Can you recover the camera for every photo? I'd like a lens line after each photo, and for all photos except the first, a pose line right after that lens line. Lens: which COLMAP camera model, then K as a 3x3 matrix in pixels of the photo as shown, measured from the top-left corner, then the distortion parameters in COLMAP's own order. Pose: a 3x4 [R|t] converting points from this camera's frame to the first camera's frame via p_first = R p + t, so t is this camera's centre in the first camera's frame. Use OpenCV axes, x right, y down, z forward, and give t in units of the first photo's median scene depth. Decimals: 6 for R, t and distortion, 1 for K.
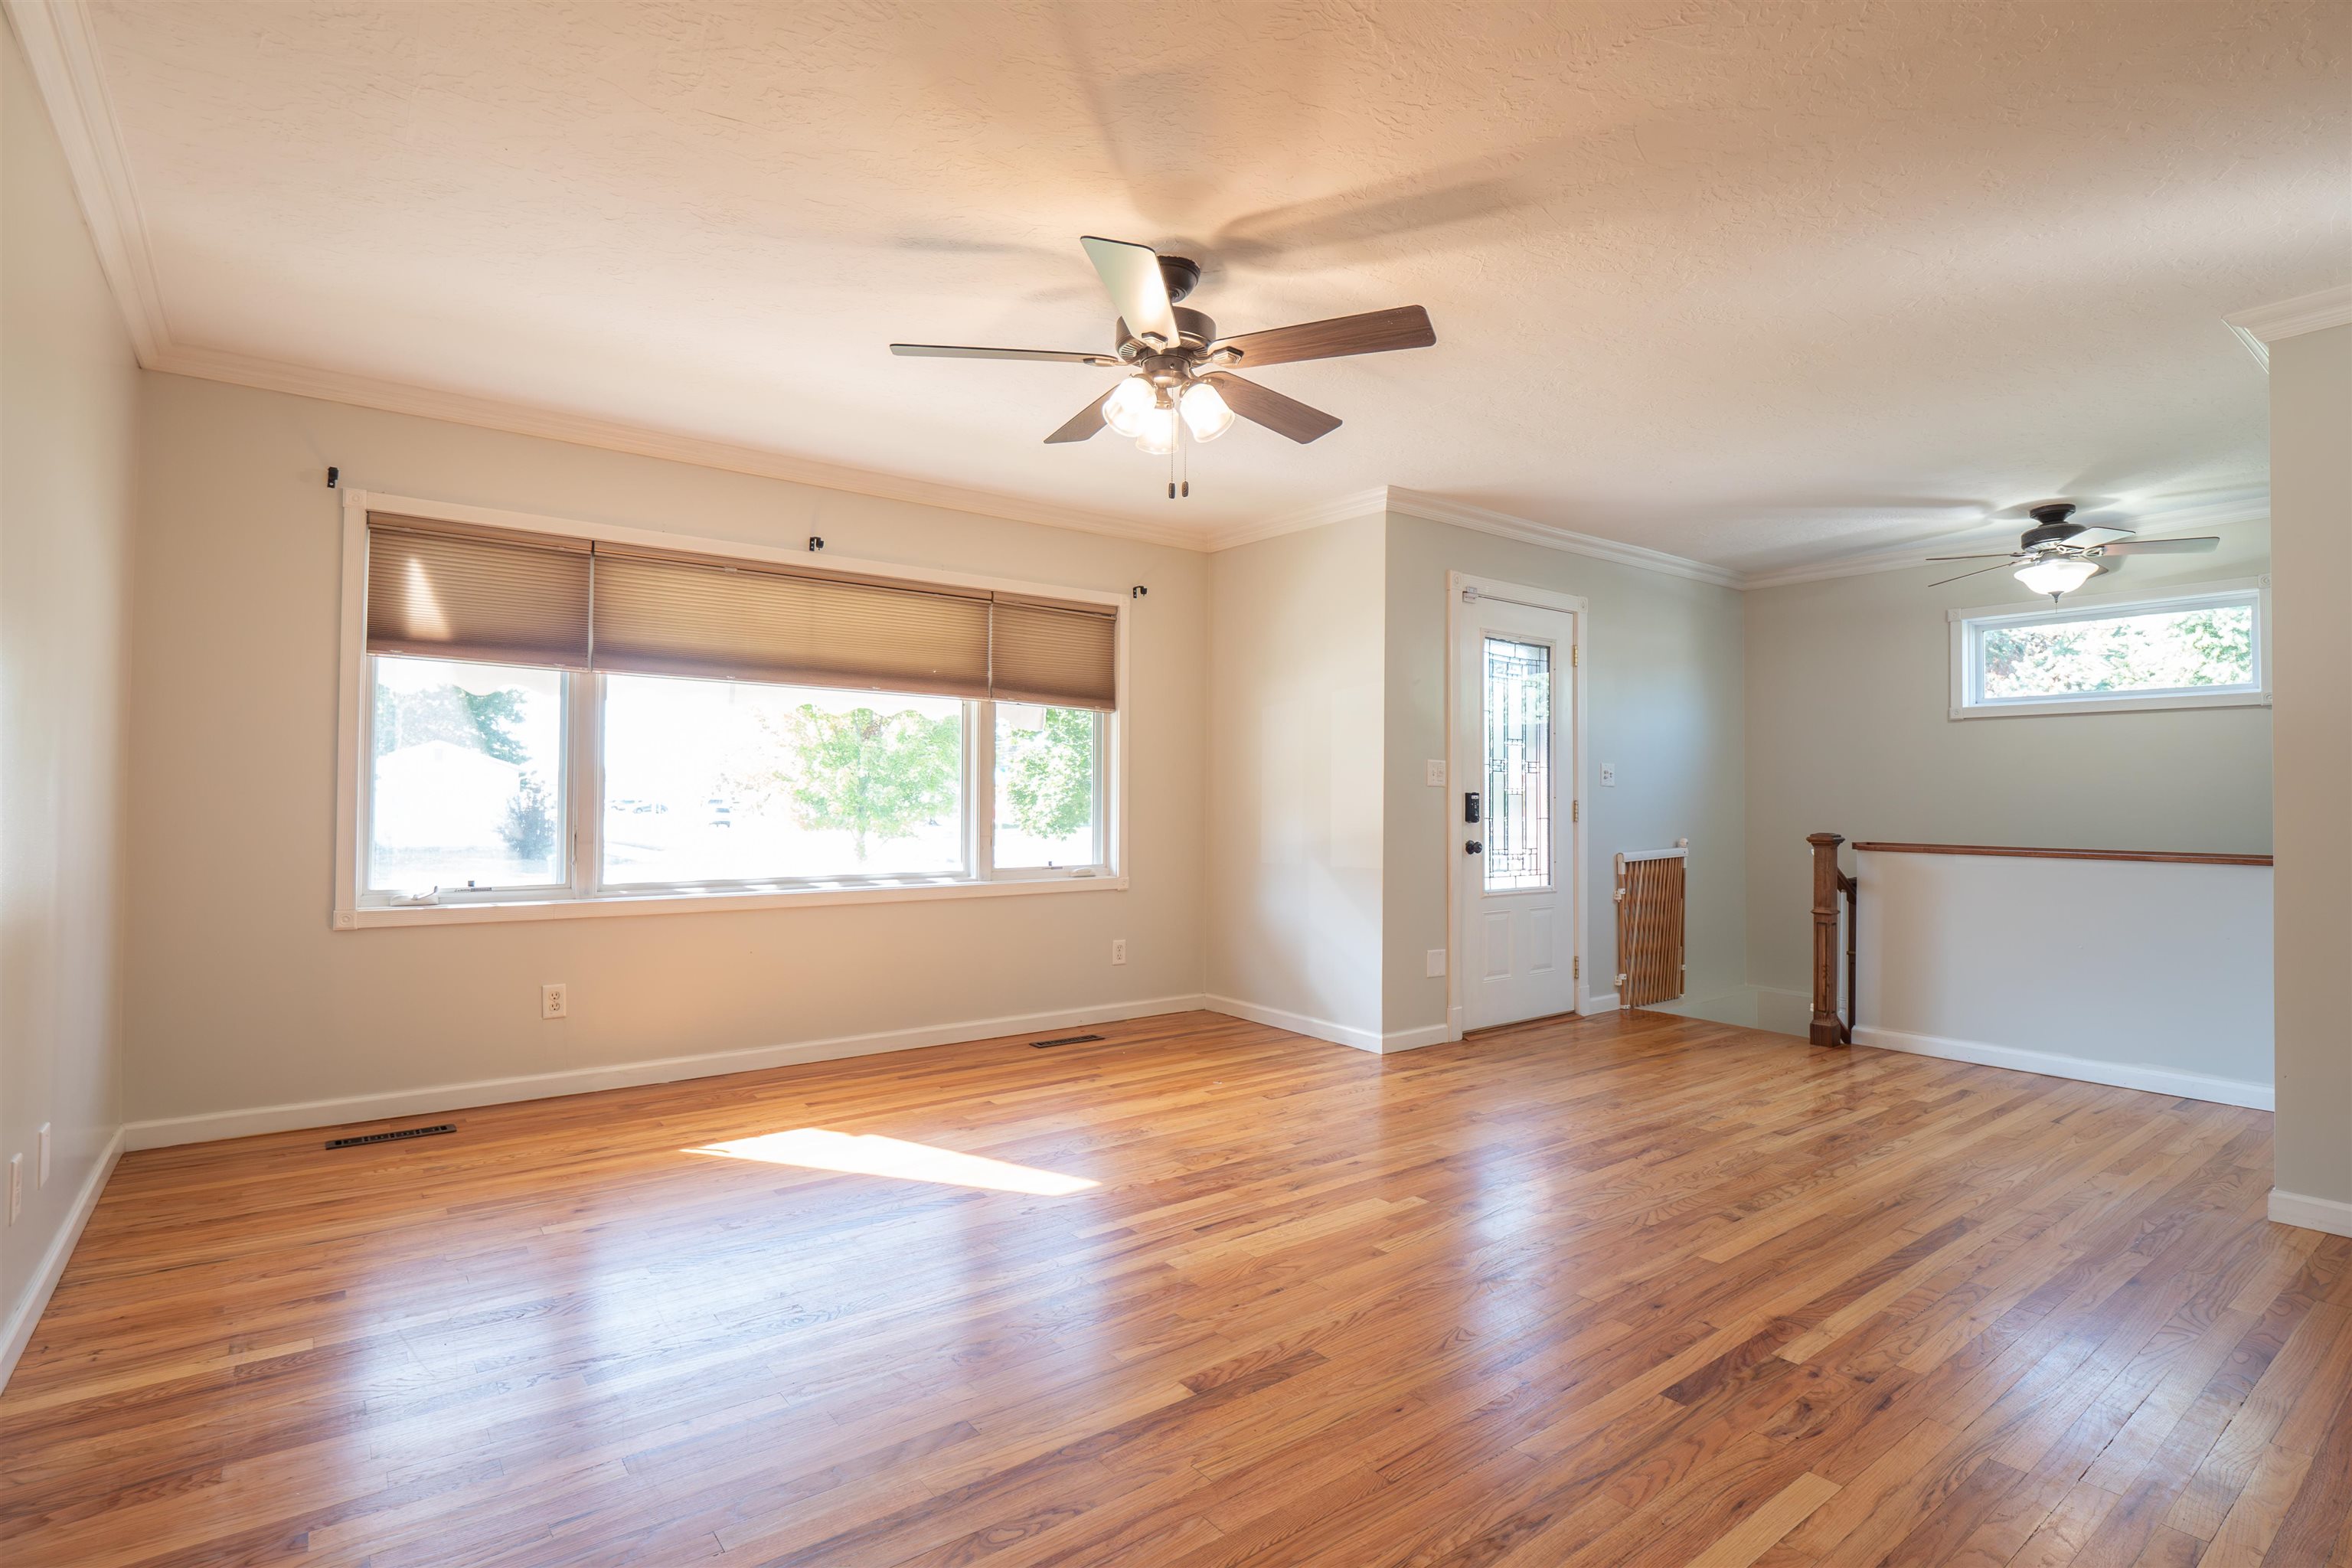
lens RADIAL K [[1153.6, 0, 1186.7], [0, 1153.6, 775.4], [0, 0, 1]] dist [-0.013153, -0.002045]
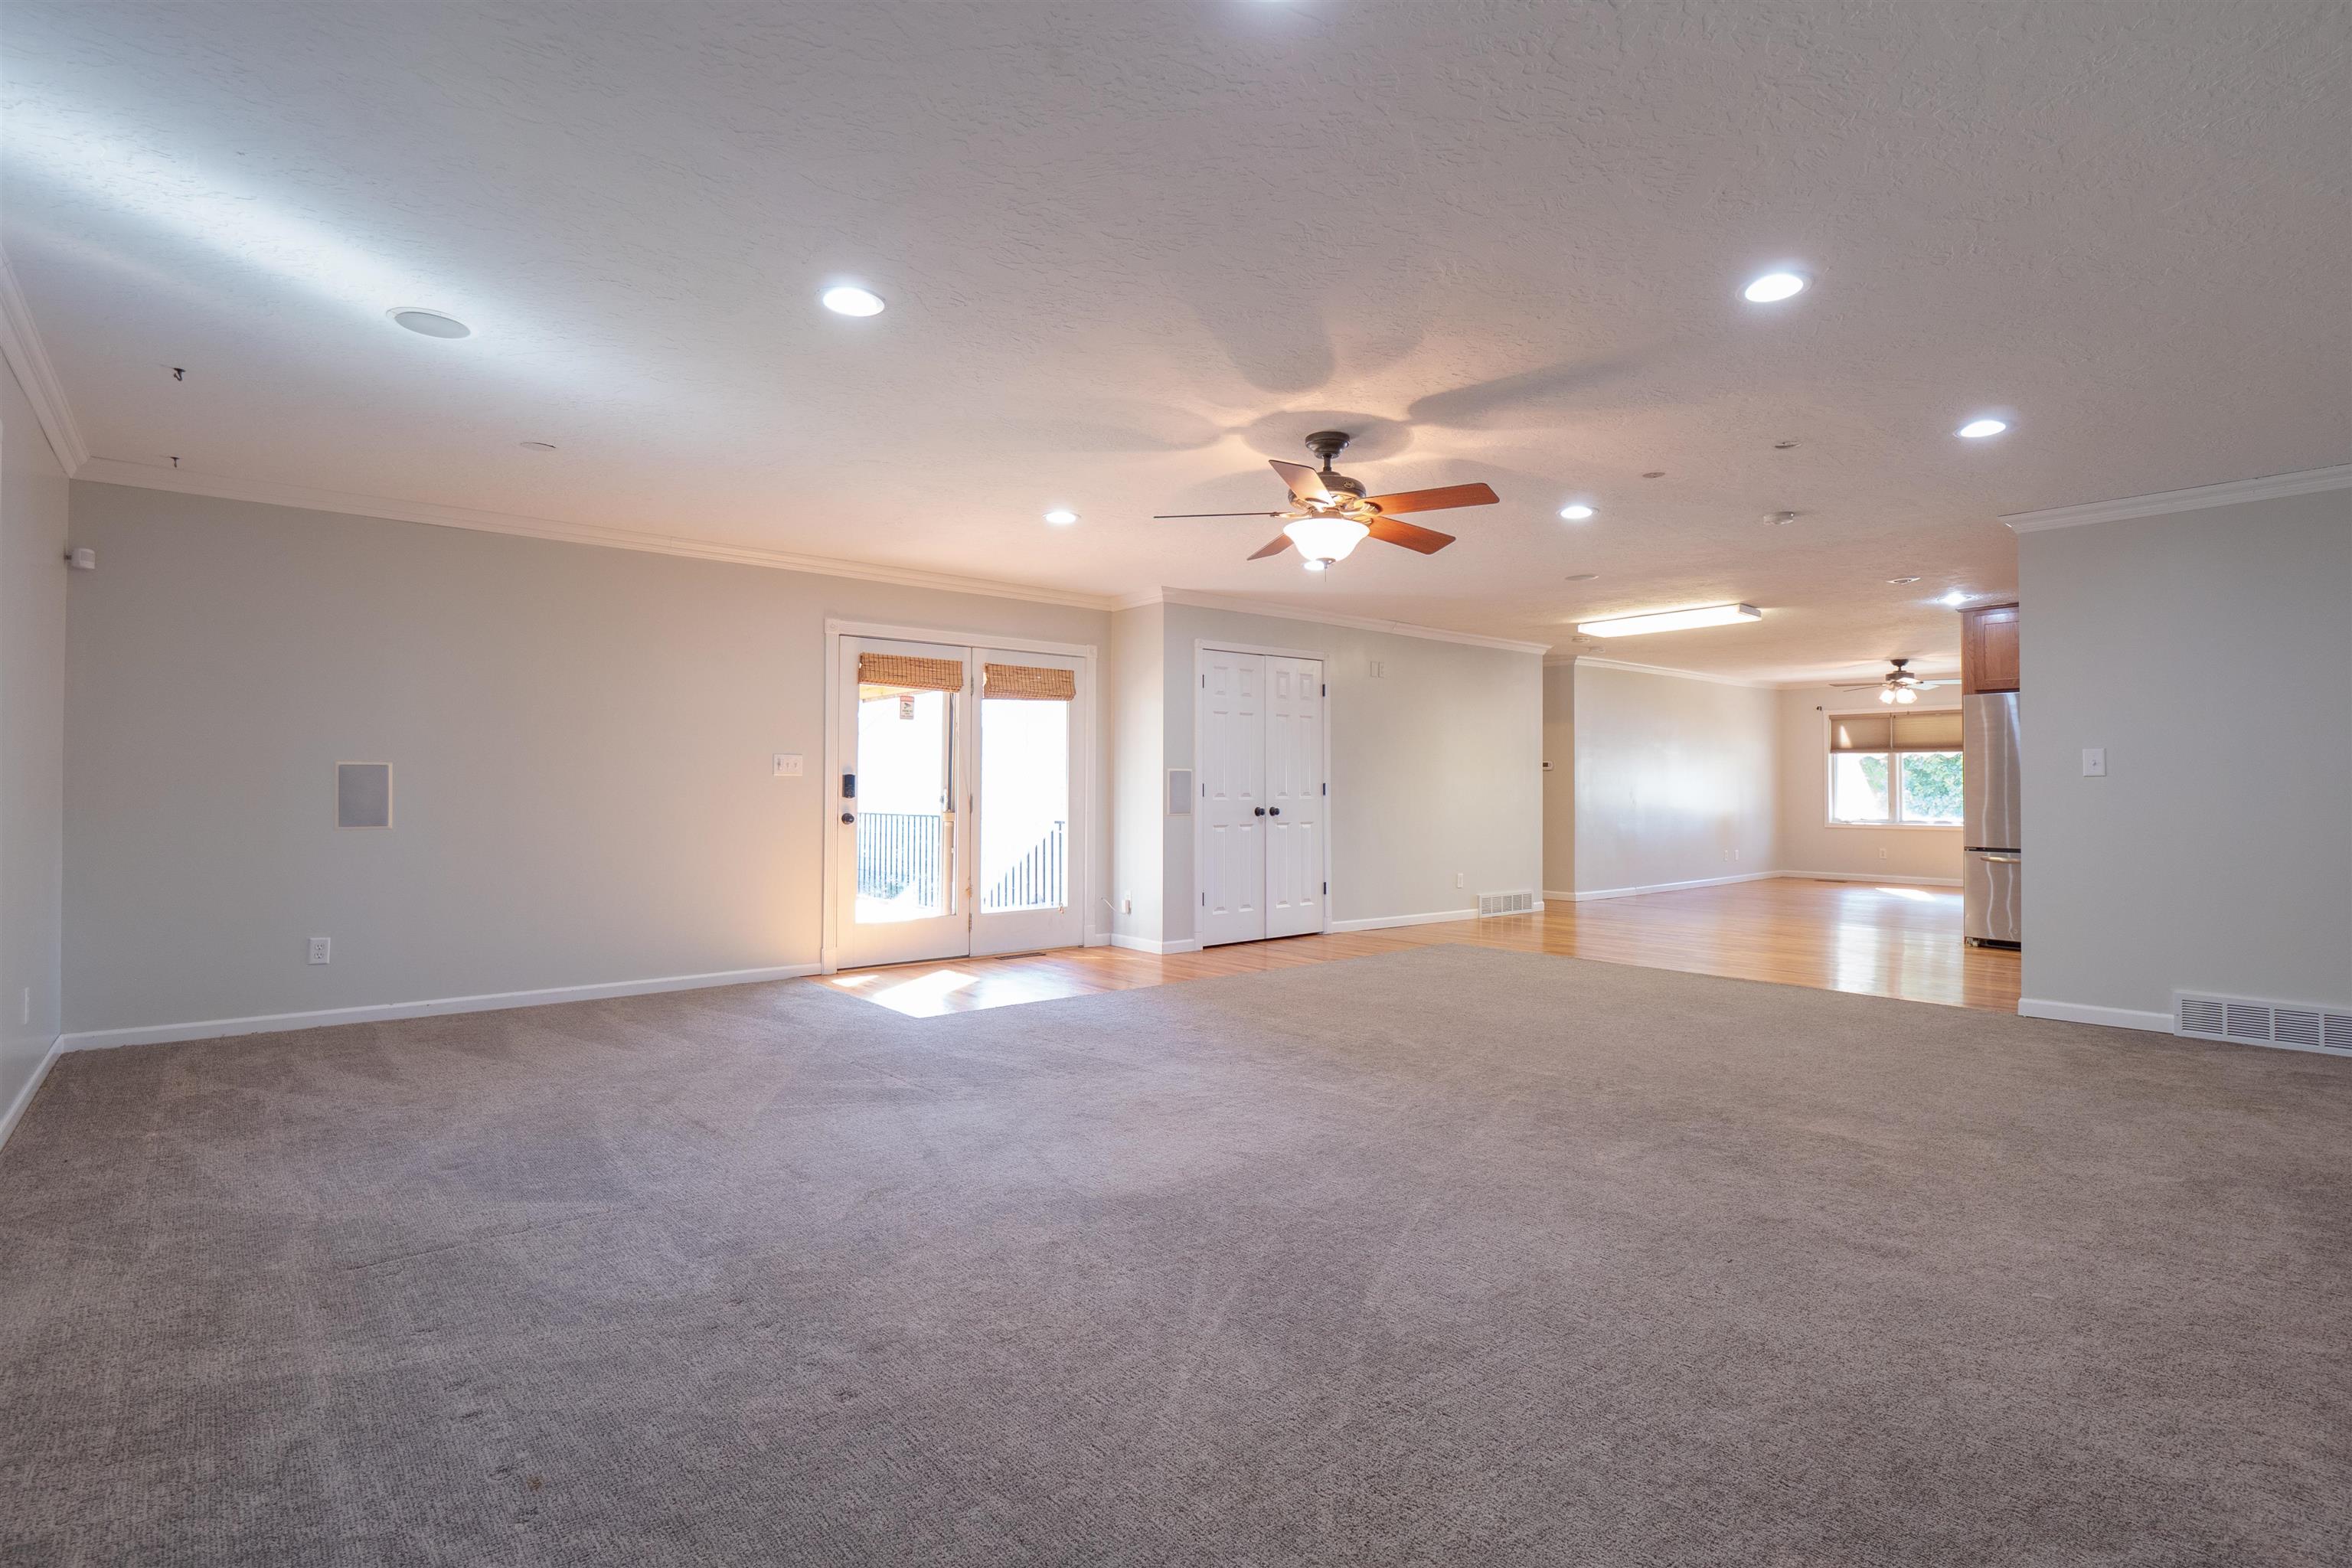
lens RADIAL K [[1153.6, 0, 1174.1], [0, 1153.6, 778.0], [0, 0, 1]] dist [-0.013153, -0.002045]
pose [[0.046297, -0.015891, -0.998801, 2.550781], [0.016742, 0.999745, -0.015130, -0.003748], [0.998787, -0.016022, 0.046551, -1.147244]]
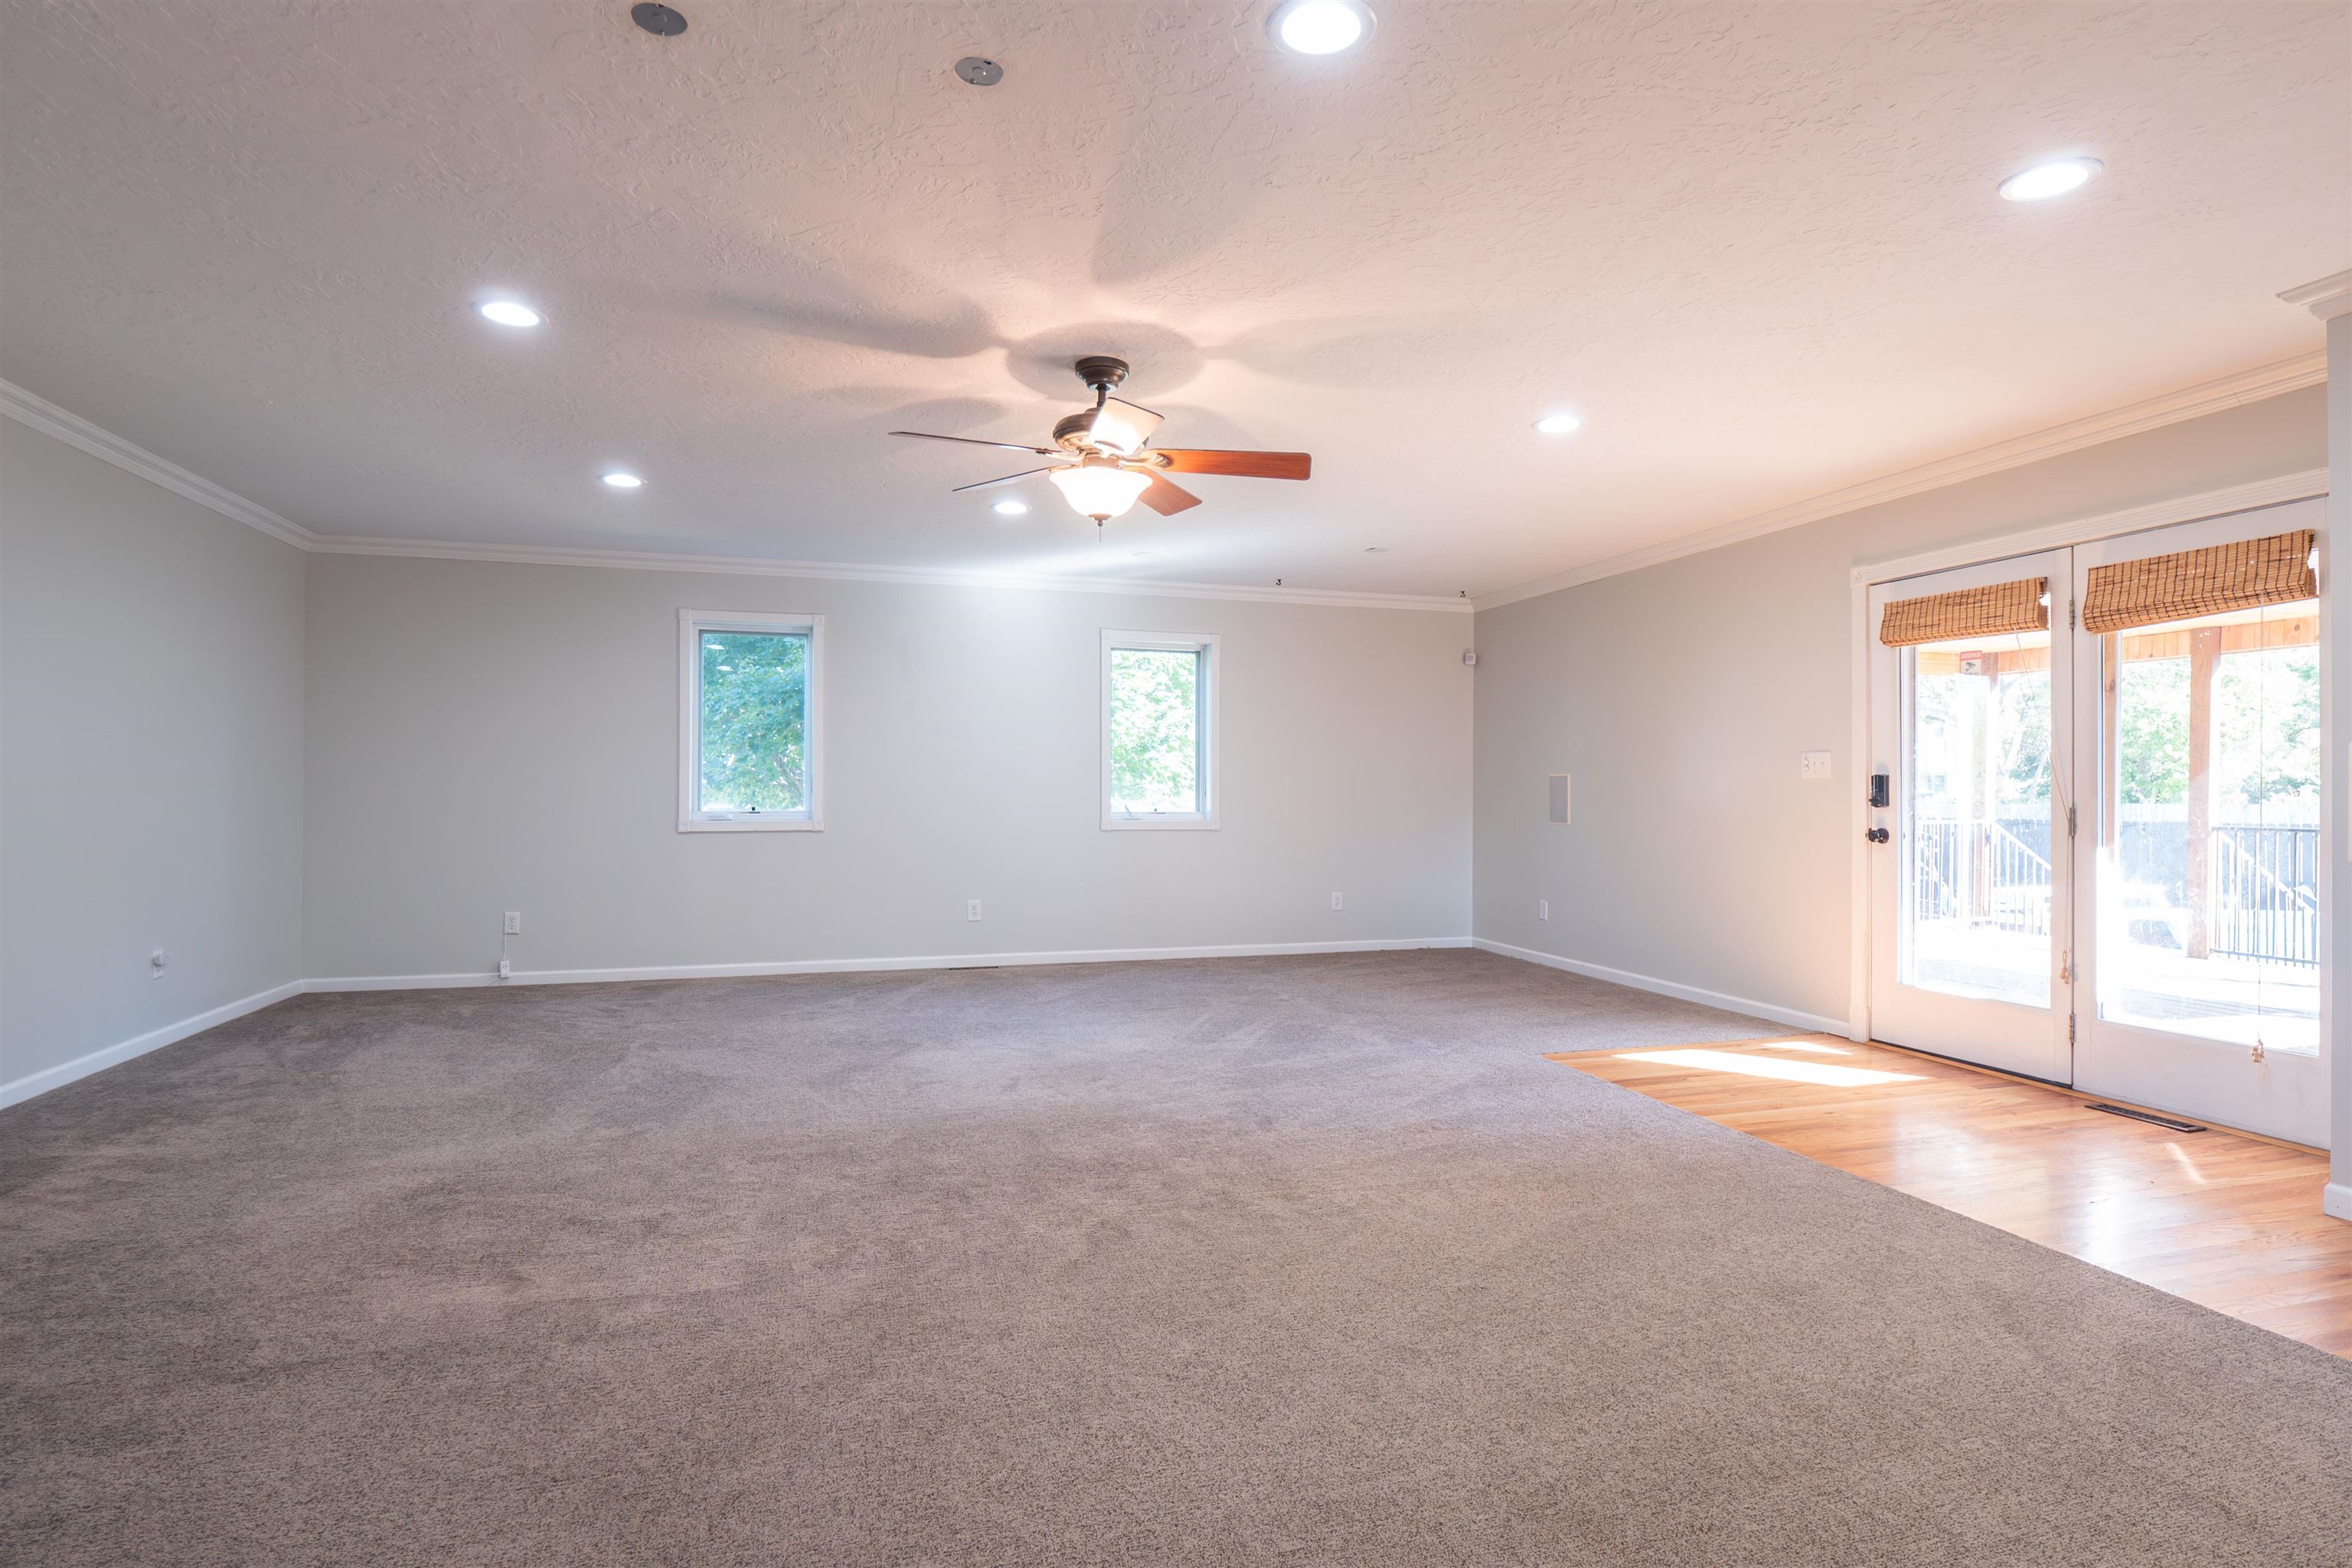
lens RADIAL K [[1153.6, 0, 1182.9], [0, 1153.6, 785.5], [0, 0, 1]] dist [-0.013153, -0.002045]
pose [[-0.937318, -0.007817, 0.348387, 1.138007], [-0.016404, 0.999630, -0.021704, 0.007240], [-0.348088, -0.026059, -0.937100, -0.162282]]
